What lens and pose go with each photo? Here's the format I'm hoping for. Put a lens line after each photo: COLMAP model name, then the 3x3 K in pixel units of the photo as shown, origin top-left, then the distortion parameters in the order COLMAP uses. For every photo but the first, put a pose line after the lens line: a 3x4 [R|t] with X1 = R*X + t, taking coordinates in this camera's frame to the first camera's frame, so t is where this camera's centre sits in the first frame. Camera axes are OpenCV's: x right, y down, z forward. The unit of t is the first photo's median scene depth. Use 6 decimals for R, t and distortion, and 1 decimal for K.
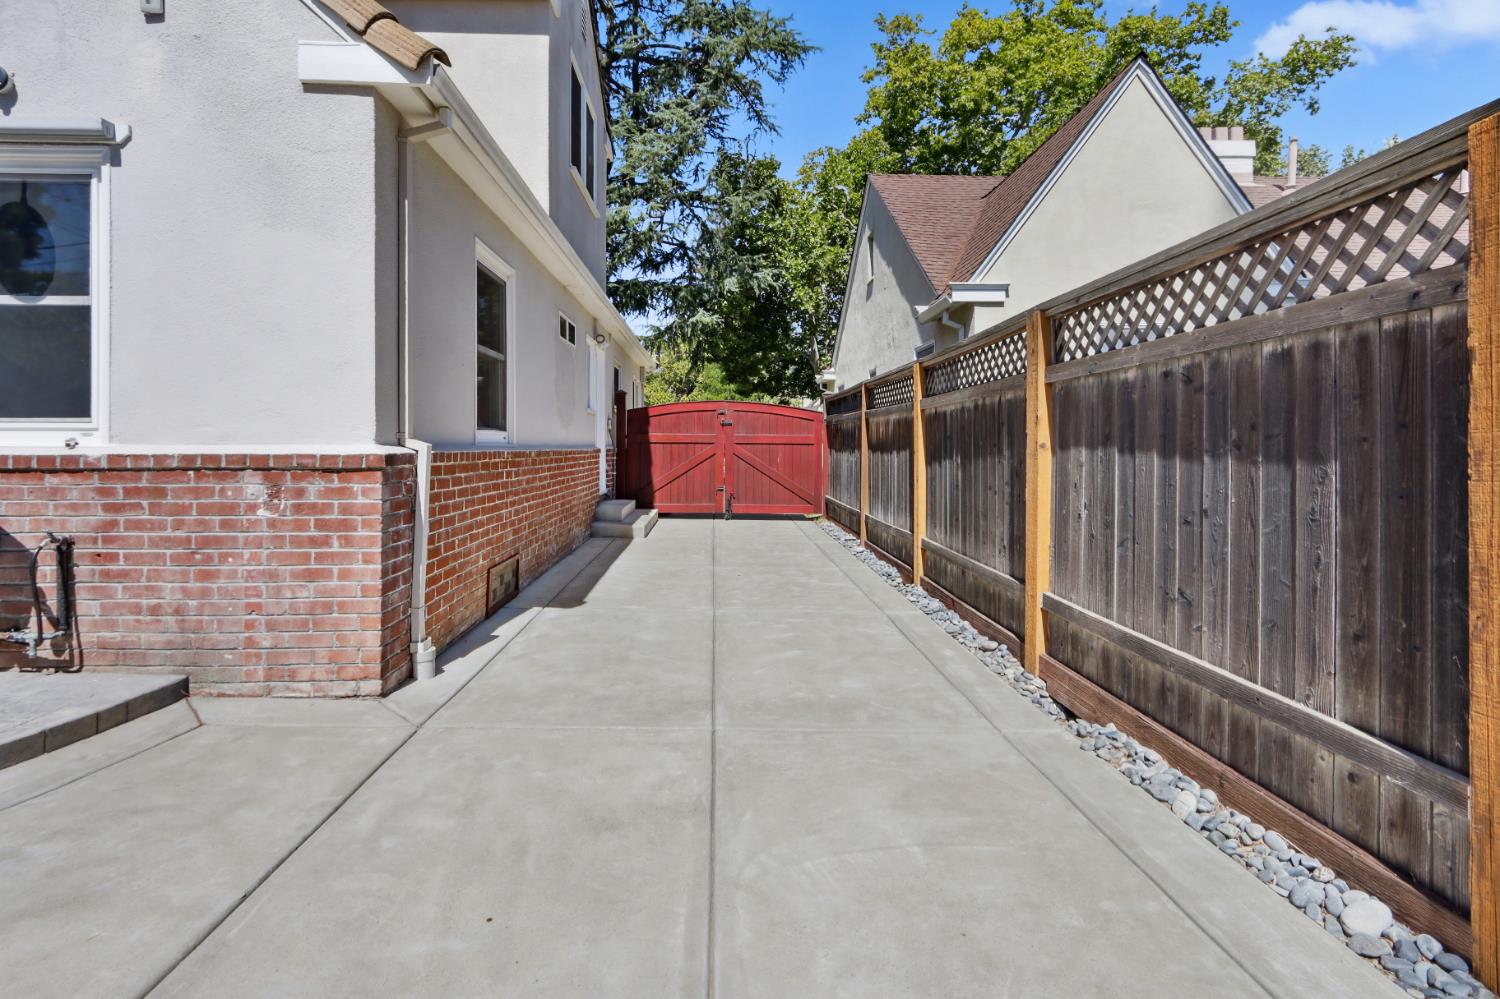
lens RADIAL K [[714.3, 0, 745.9], [0, 714.3, 445.0], [0, 0, 1]] dist [-0.010525, 0.001313]
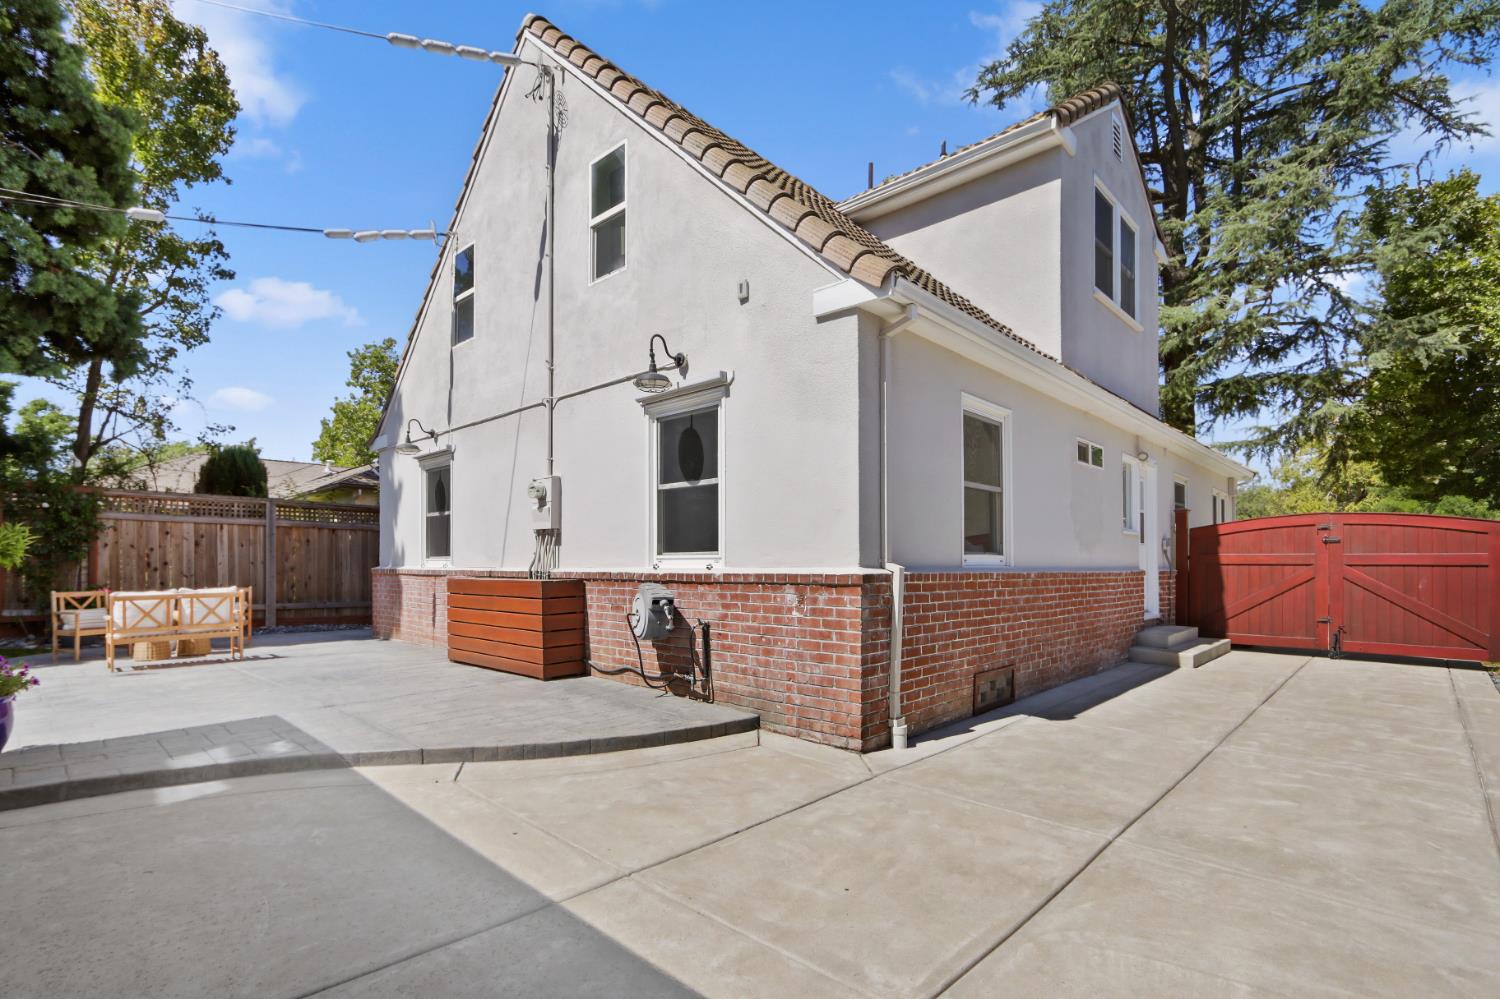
lens RADIAL K [[714.3, 0, 770.2], [0, 714.3, 561.6], [0, 0, 1]] dist [-0.010525, 0.001313]
pose [[0.709287, -0.006358, -0.704891, 0.304090], [0.001098, 0.999968, -0.007915, -0.001144], [0.704919, 0.004840, 0.709271, -0.088507]]
